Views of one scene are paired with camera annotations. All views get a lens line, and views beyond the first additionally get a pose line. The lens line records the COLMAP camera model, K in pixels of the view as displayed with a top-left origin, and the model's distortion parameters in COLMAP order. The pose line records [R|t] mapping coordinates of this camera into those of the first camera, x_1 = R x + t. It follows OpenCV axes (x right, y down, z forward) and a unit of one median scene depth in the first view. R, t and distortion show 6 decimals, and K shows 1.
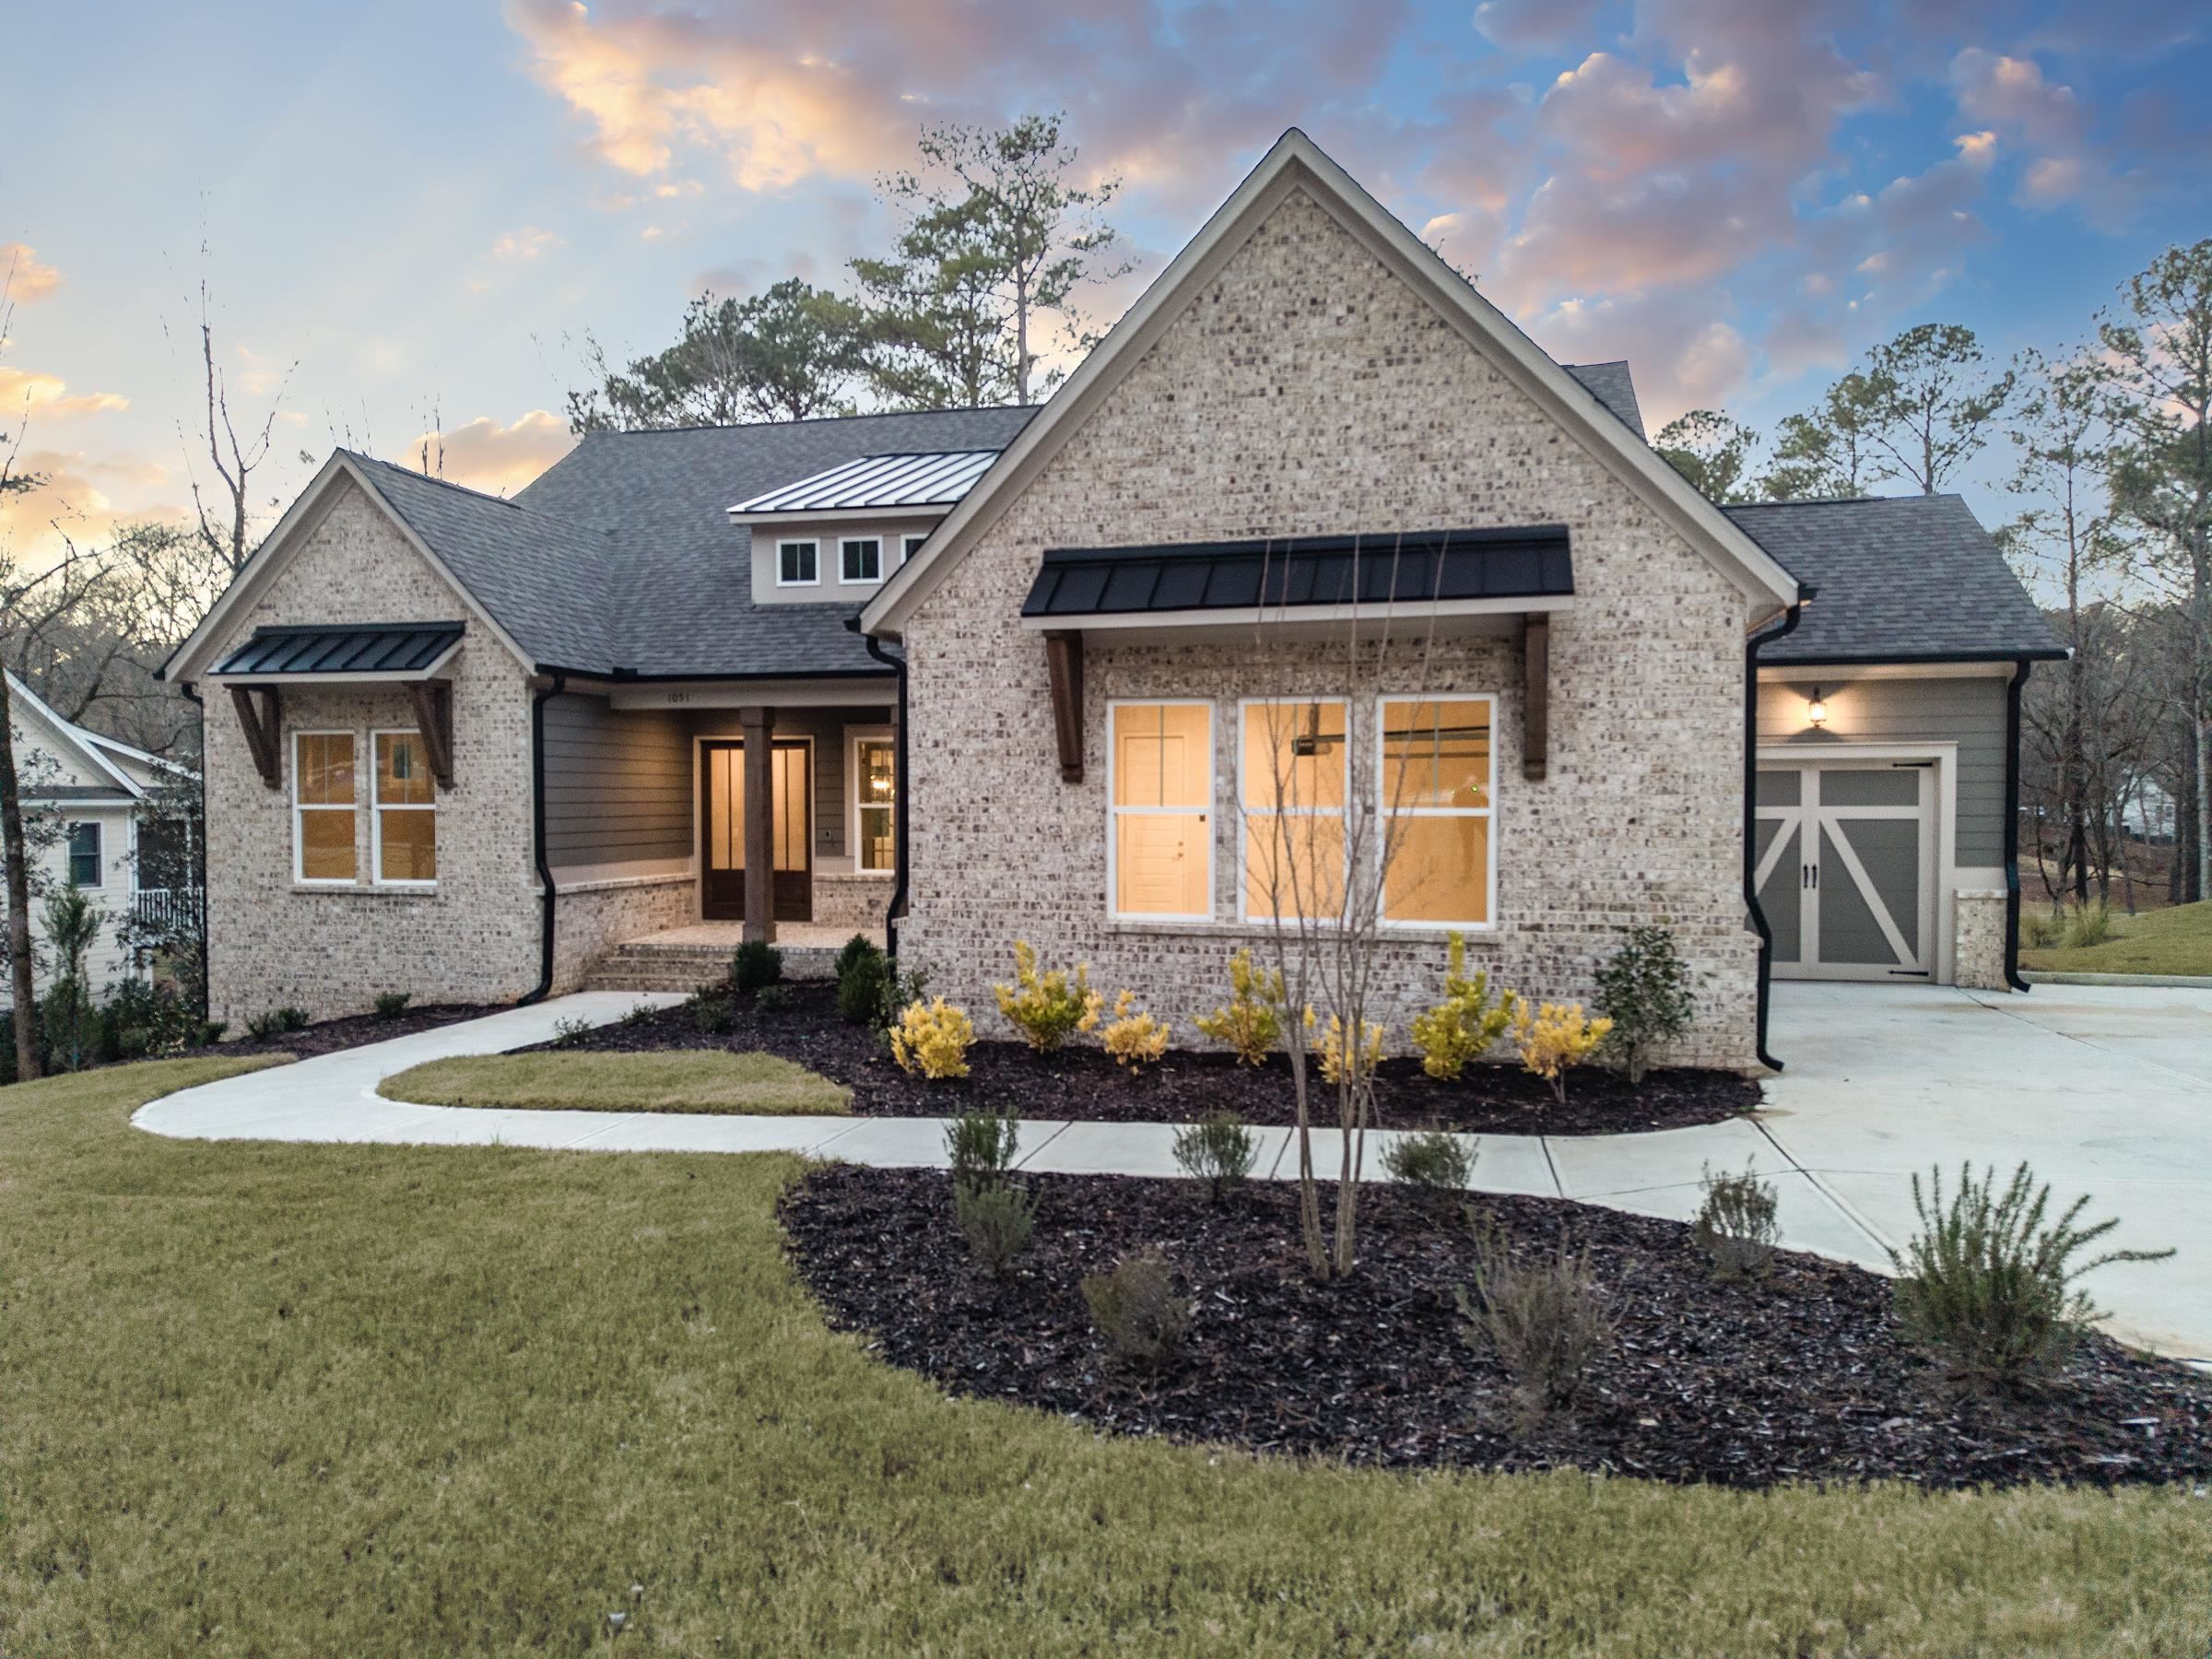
lens RADIAL K [[1473.9, 0, 1114.6], [0, 1473.9, 831.8], [0, 0, 1]] dist [0.021543, -0.018758]
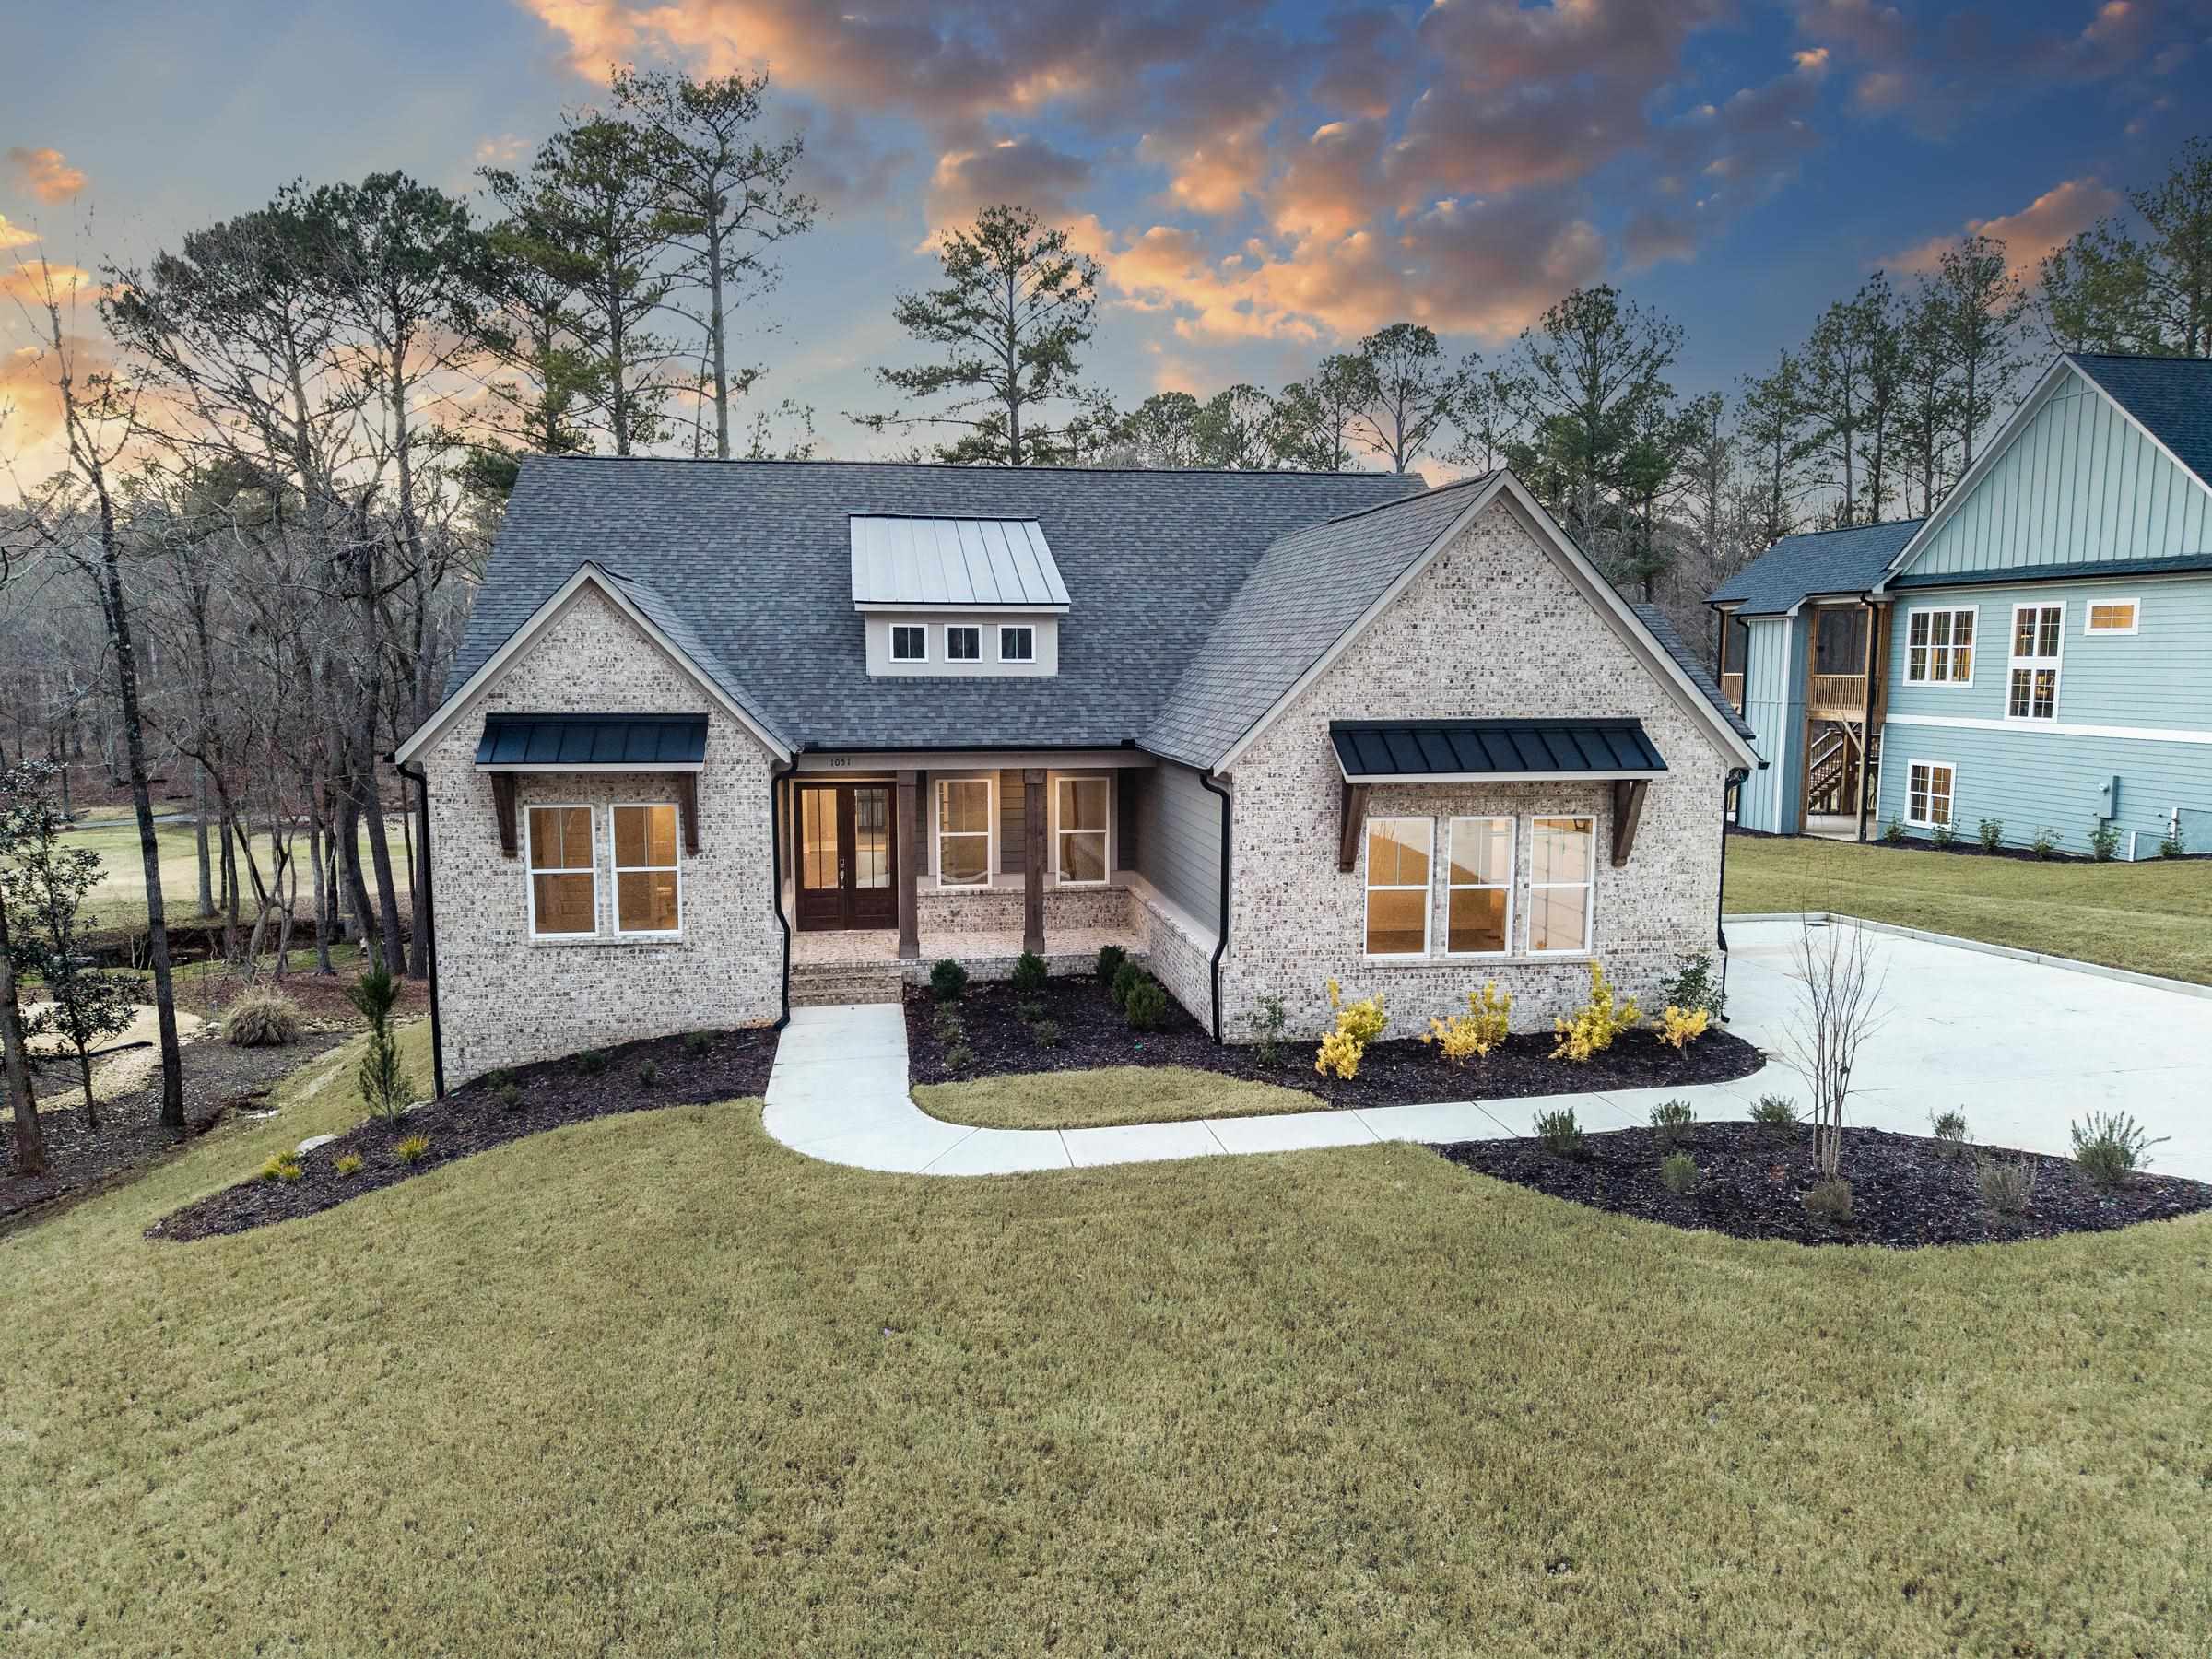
lens RADIAL K [[1473.9, 0, 1111.7], [0, 1473.9, 832.0], [0, 0, 1]] dist [0.021543, -0.018758]
pose [[0.920498, -0.041744, 0.388510, -0.858654], [0.004988, 0.995451, 0.095140, -0.225454], [-0.390714, -0.085638, 0.916520, -0.312378]]
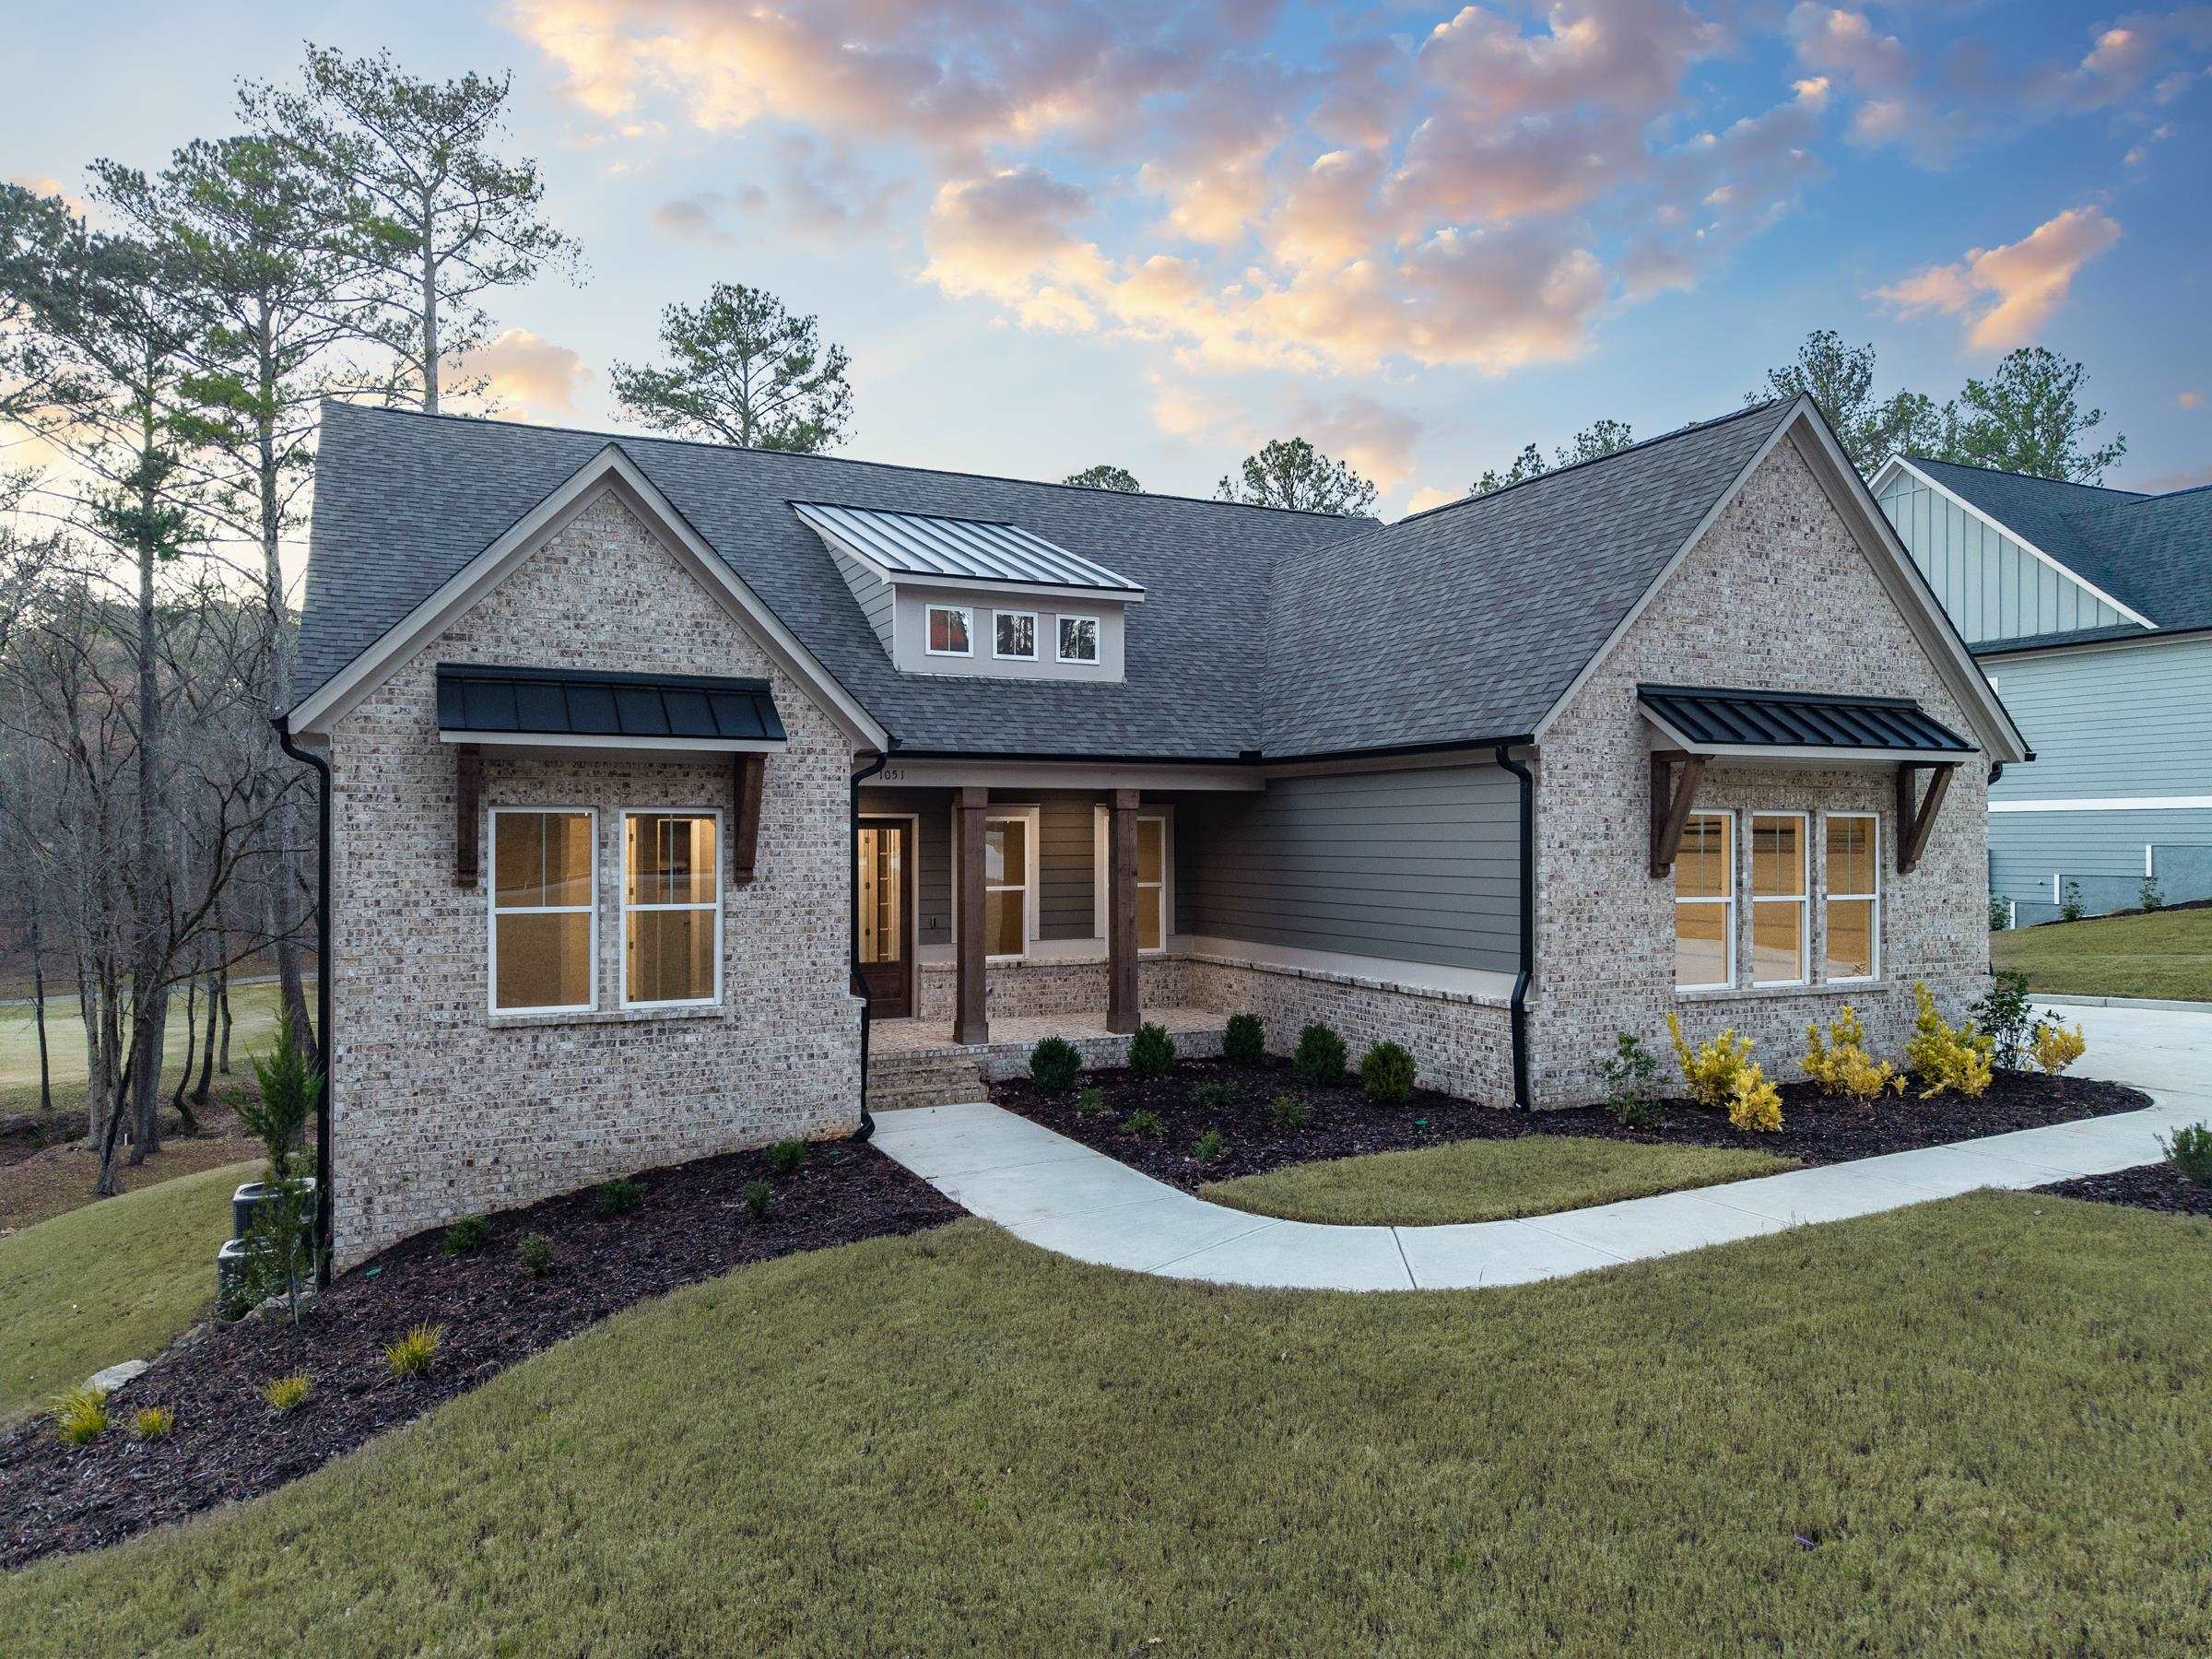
lens RADIAL K [[1473.9, 0, 1105.2], [0, 1473.9, 831.0], [0, 0, 1]] dist [0.021543, -0.018758]
pose [[0.773570, 0.004979, 0.633691, -1.156321], [0.015438, 0.999524, -0.026698, -0.047470], [-0.633523, 0.030436, 0.773125, 0.353114]]
